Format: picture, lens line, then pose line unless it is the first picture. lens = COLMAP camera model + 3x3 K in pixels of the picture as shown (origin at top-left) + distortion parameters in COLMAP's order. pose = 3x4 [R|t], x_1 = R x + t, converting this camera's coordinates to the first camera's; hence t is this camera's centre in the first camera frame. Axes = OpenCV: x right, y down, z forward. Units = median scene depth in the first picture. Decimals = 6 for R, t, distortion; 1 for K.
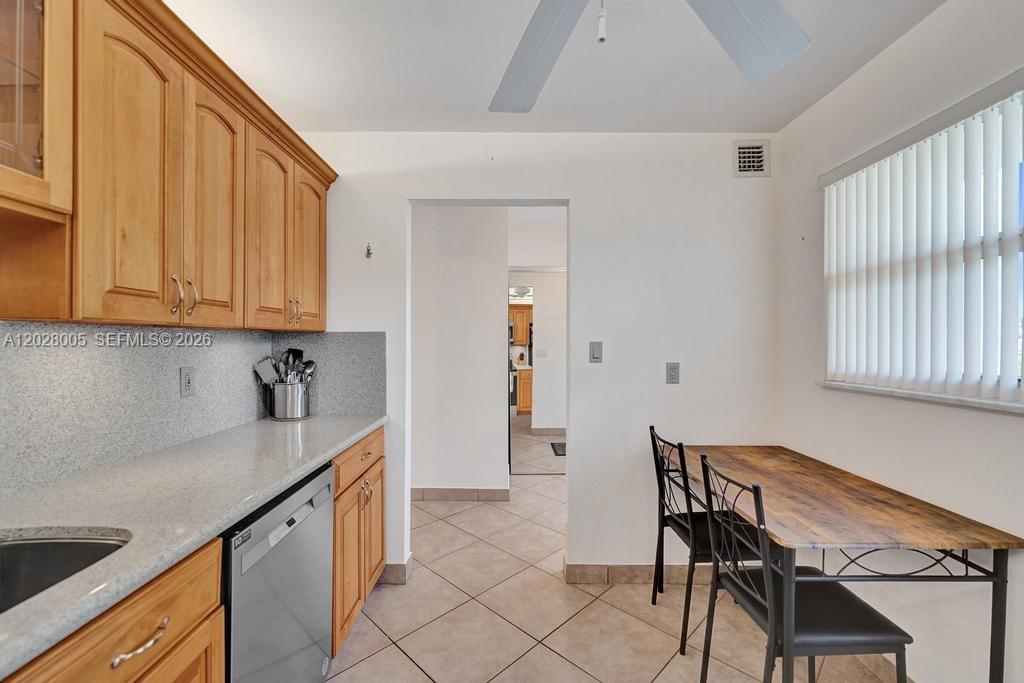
lens RADIAL K [[427.5, 0, 510.5], [0, 427.5, 346.8], [0, 0, 1]] dist [0.000601, 0.000106]
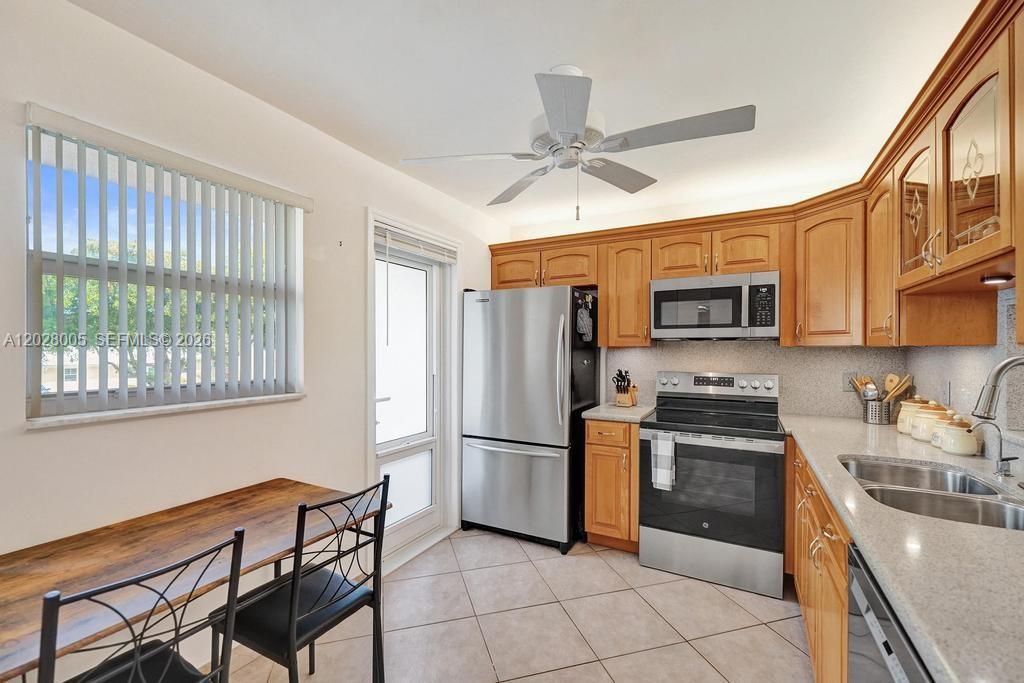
lens RADIAL K [[427.5, 0, 510.5], [0, 427.5, 346.8], [0, 0, 1]] dist [0.000601, 0.000106]
pose [[-0.876274, -0.000943, 0.481812, -0.261252], [0.002993, 0.999968, 0.007400, -0.042249], [-0.481804, 0.007927, -0.876243, 1.487110]]
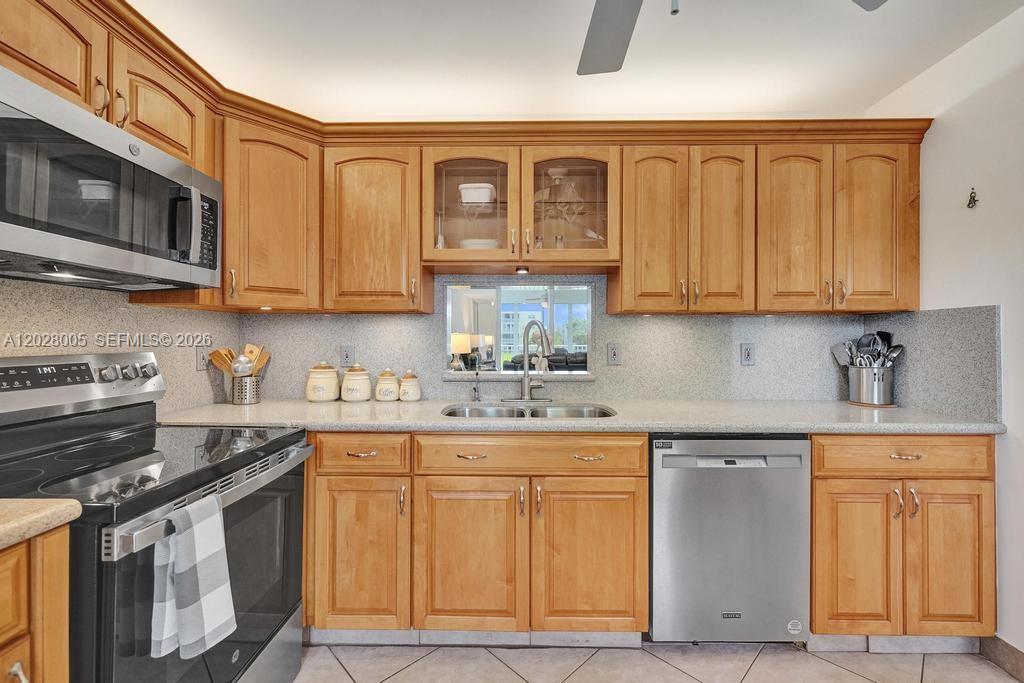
lens RADIAL K [[423.3, 0, 510.2], [0, 423.3, 334.3], [0, 0, 1]] dist [0.000261, -0.000141]
pose [[-0.018158, -0.011366, -0.999771, 0.603335], [-0.013215, 0.999851, -0.011127, 0.045634], [0.999748, 0.013010, -0.018305, 0.301223]]
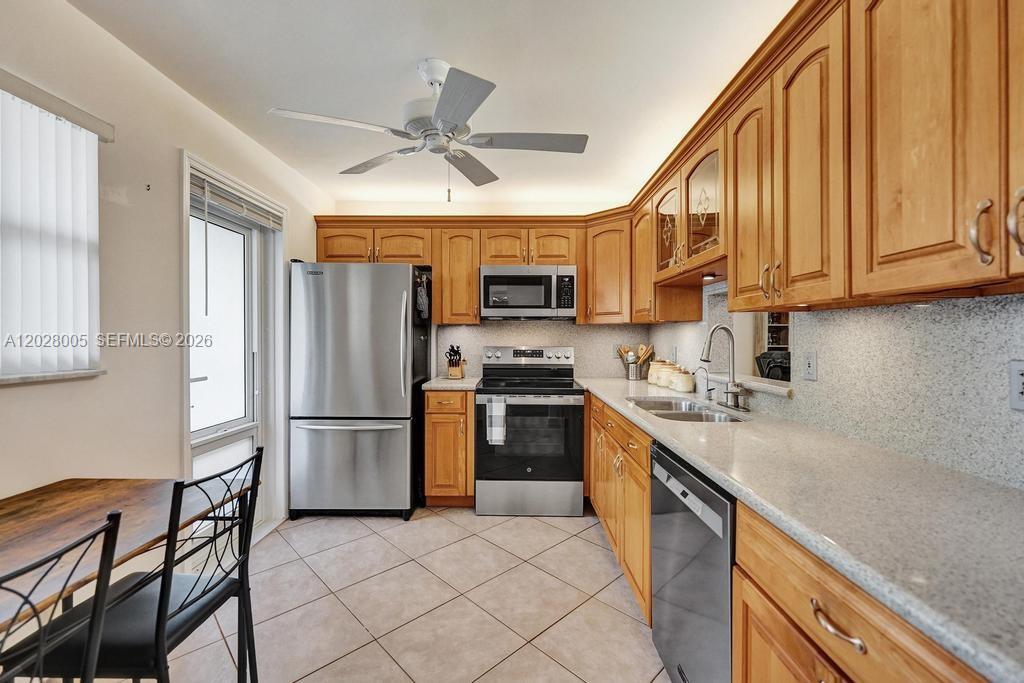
lens RADIAL K [[423.3, 0, 510.2], [0, 423.3, 334.3], [0, 0, 1]] dist [0.000261, -0.000141]
pose [[-0.999848, -0.003787, 0.017034, -0.085061], [-0.003714, 0.999984, 0.004290, 0.013847], [-0.017050, 0.004226, -0.999846, 1.646841]]
